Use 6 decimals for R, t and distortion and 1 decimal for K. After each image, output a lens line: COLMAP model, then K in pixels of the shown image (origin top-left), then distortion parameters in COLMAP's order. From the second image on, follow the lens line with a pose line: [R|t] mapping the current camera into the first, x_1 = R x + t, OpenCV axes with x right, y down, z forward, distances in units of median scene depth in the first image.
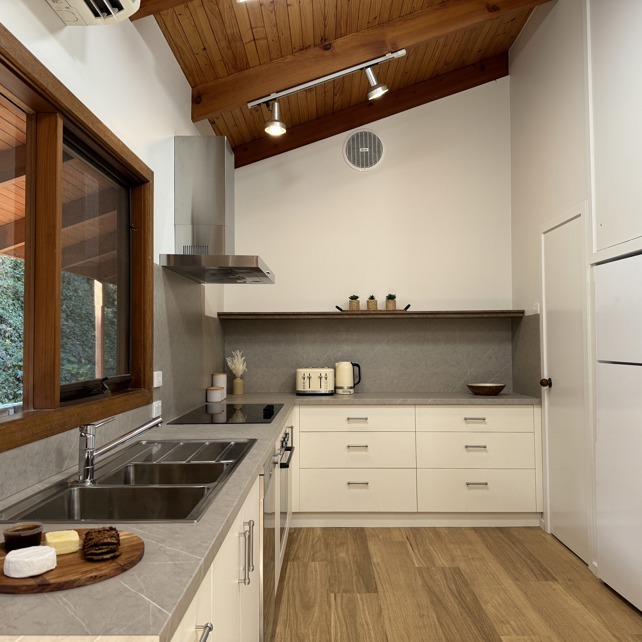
lens RADIAL K [[604.9, 0, 307.1], [0, 604.9, 321.5], [0, 0, 1]] dist [0.109328, -0.184203]
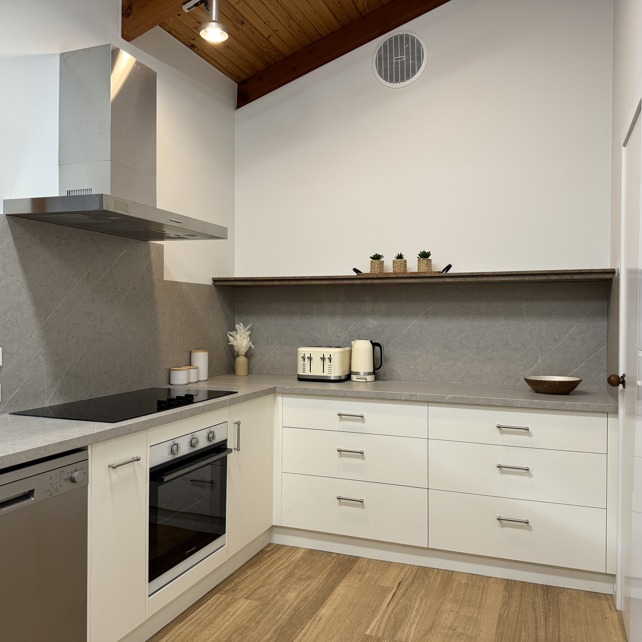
lens RADIAL K [[604.9, 0, 307.1], [0, 604.9, 321.5], [0, 0, 1]] dist [0.109328, -0.184203]
pose [[0.936385, 0.015146, -0.350647, 0.272802], [0.001133, 0.998933, 0.046176, 0.007005], [0.350972, -0.043636, 0.935369, 0.253775]]
